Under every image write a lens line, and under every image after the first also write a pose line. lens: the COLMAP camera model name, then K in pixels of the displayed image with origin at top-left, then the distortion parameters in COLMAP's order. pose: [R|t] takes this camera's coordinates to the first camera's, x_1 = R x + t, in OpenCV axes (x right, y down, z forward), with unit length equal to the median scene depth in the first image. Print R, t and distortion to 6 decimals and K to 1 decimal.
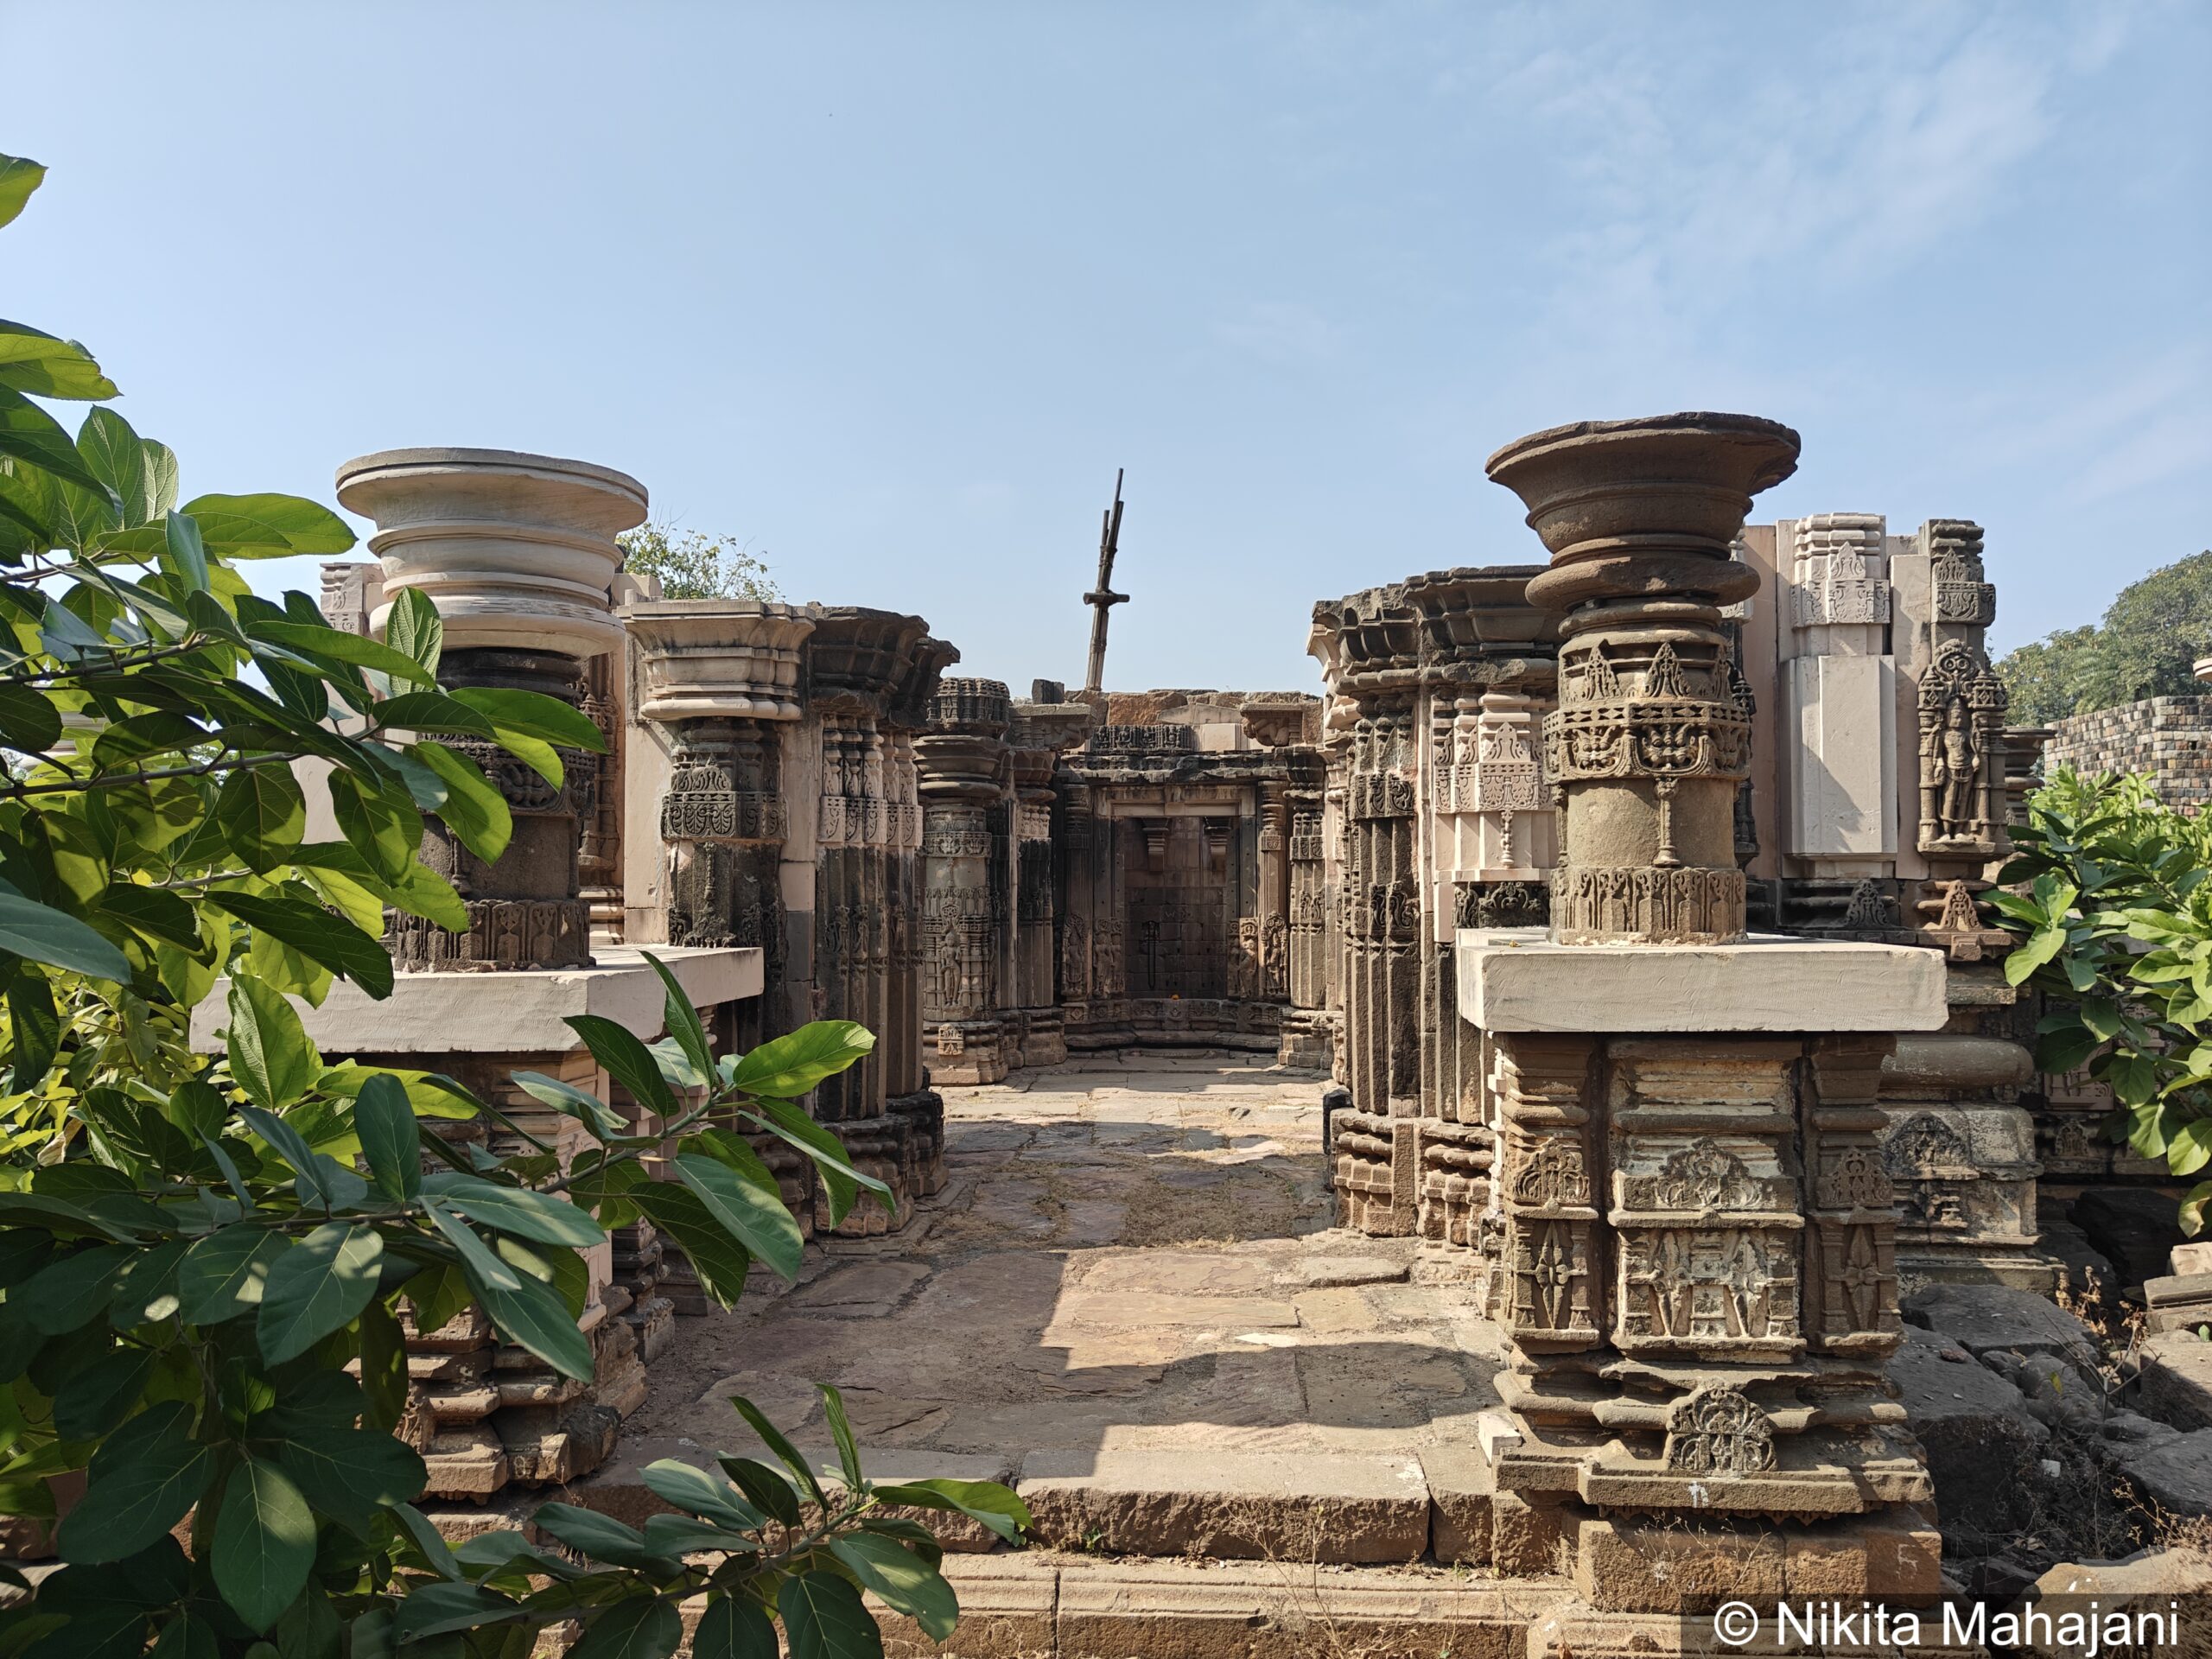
lens RADIAL K [[1560.6, 0, 1104.7], [0, 1560.6, 842.5], [0, 0, 1]] dist [0.024968, -0.016927]
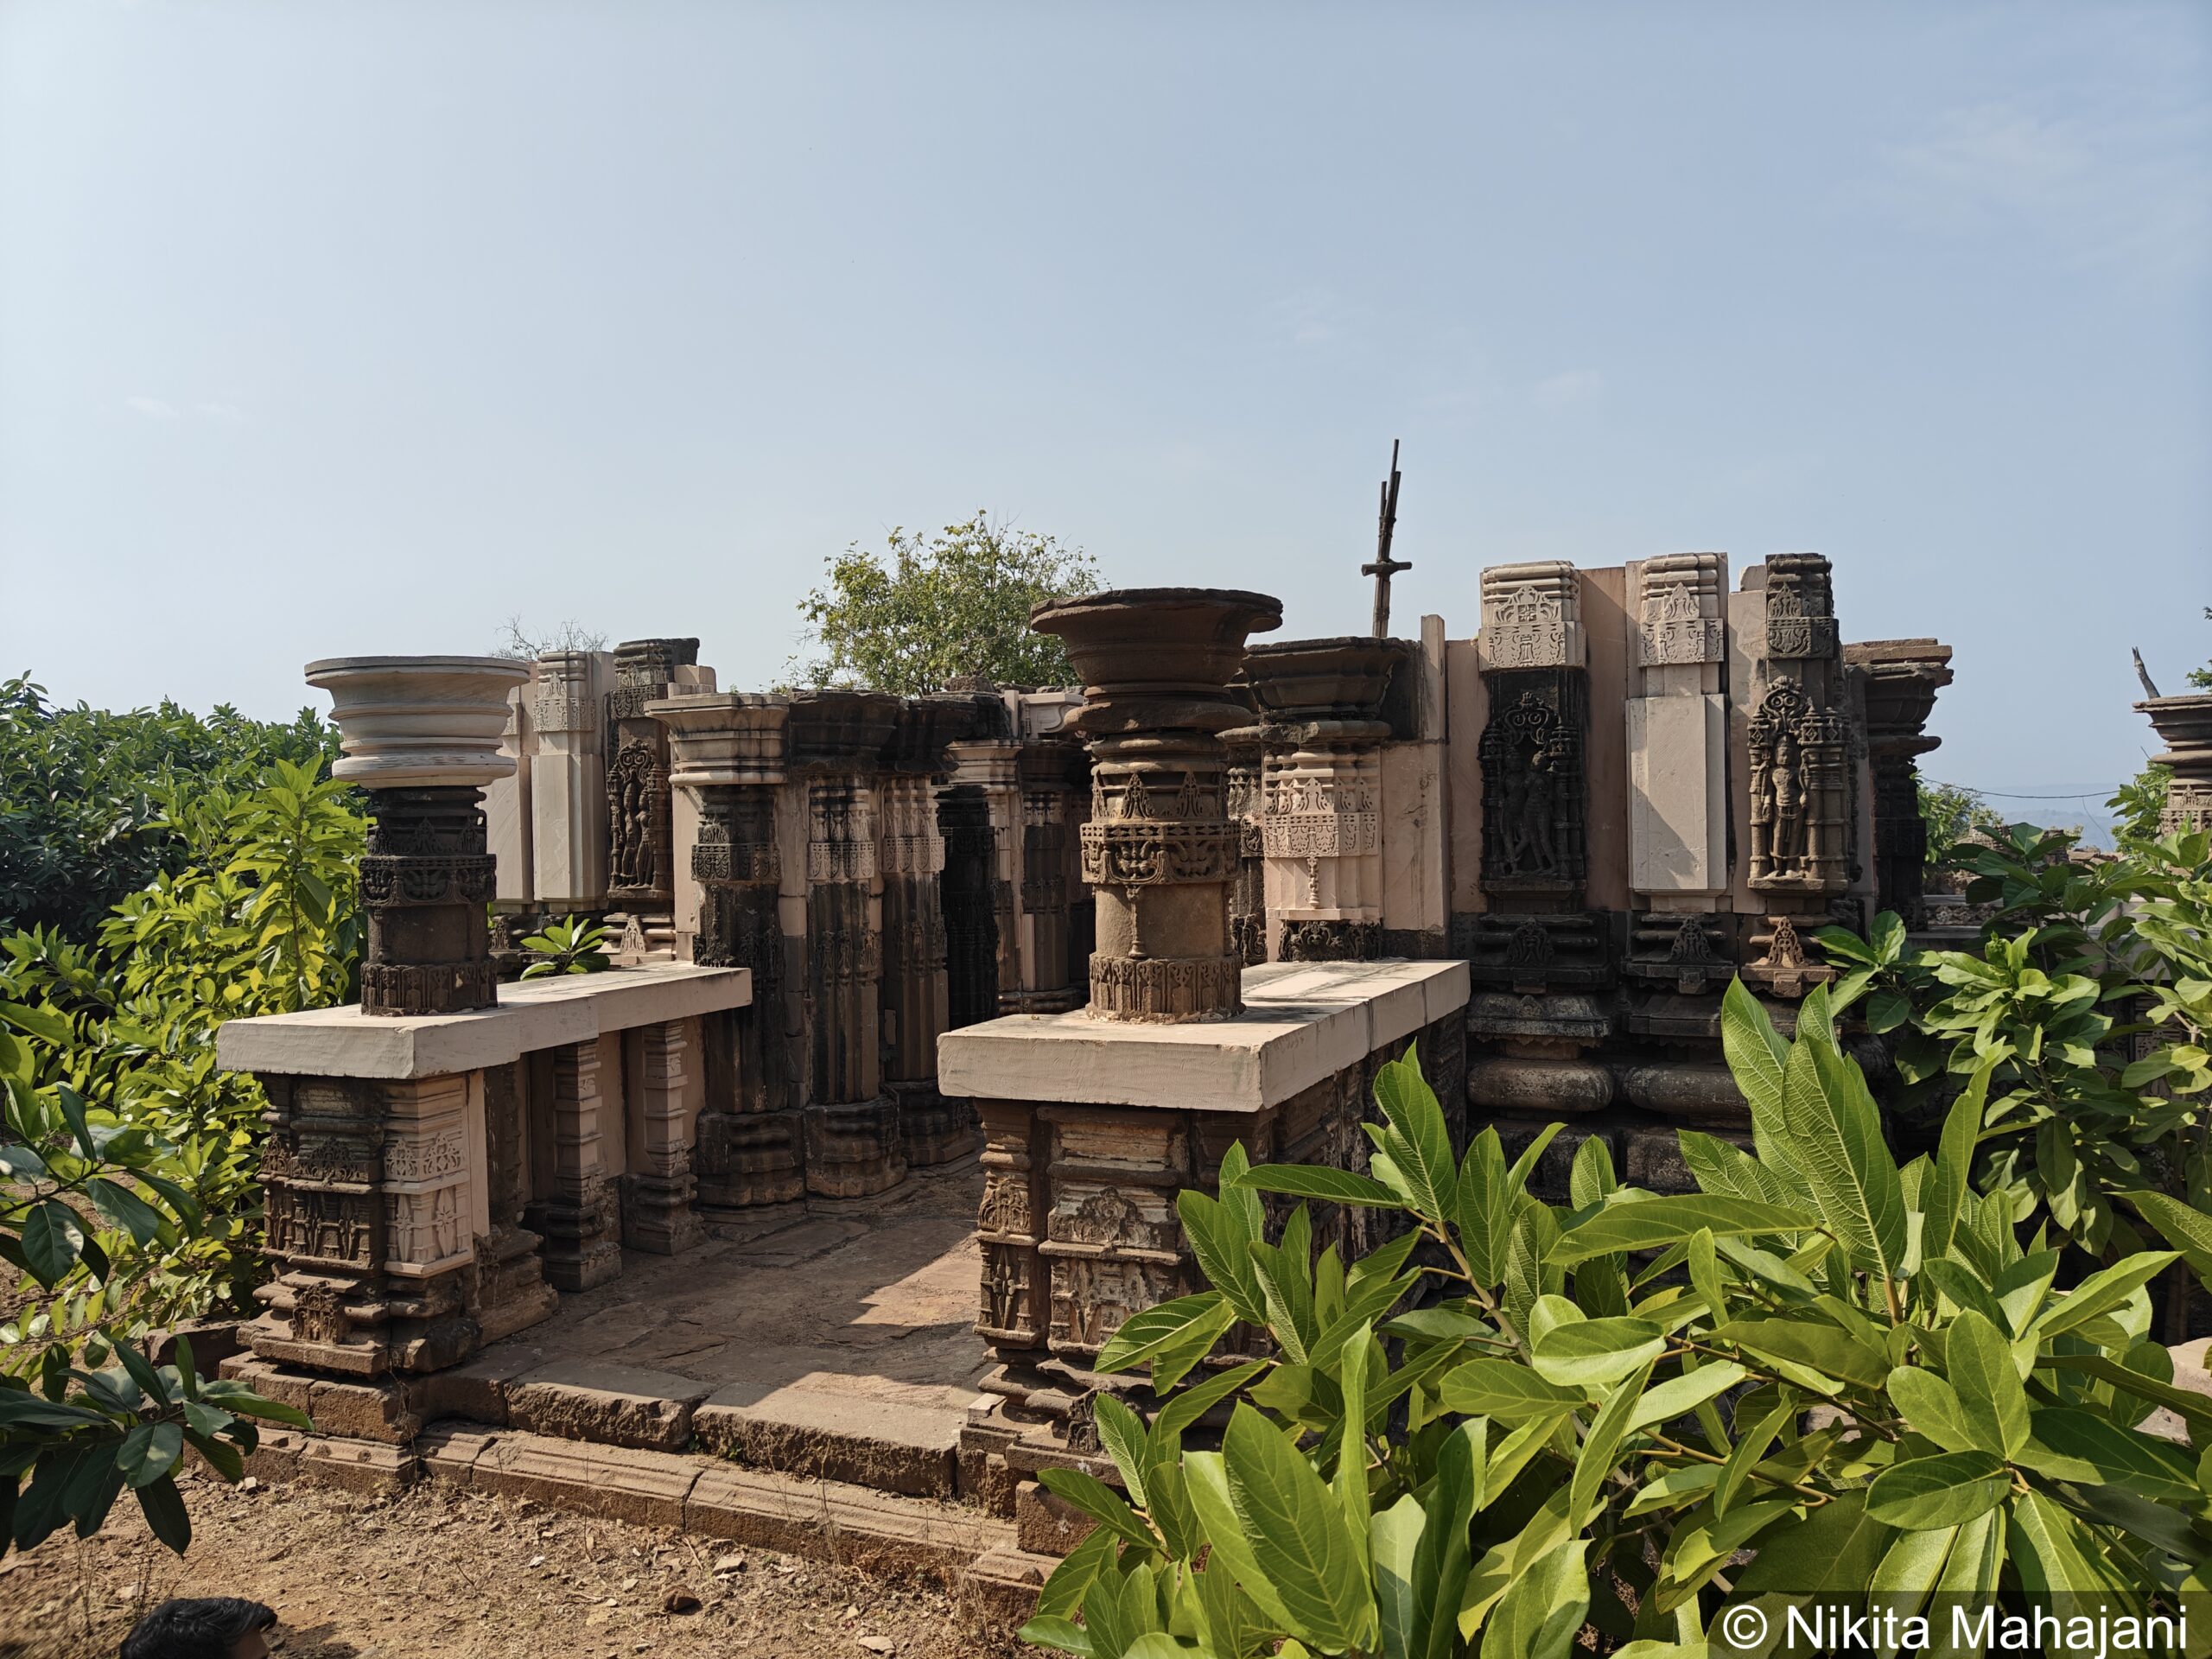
lens RADIAL K [[1560.6, 0, 1114.7], [0, 1560.6, 821.5], [0, 0, 1]] dist [0.024968, -0.016927]
pose [[0.943281, -0.016350, -0.331591, 0.493709], [0.029169, 0.999006, 0.033718, -0.087518], [0.330710, -0.041478, 0.942820, -0.093275]]
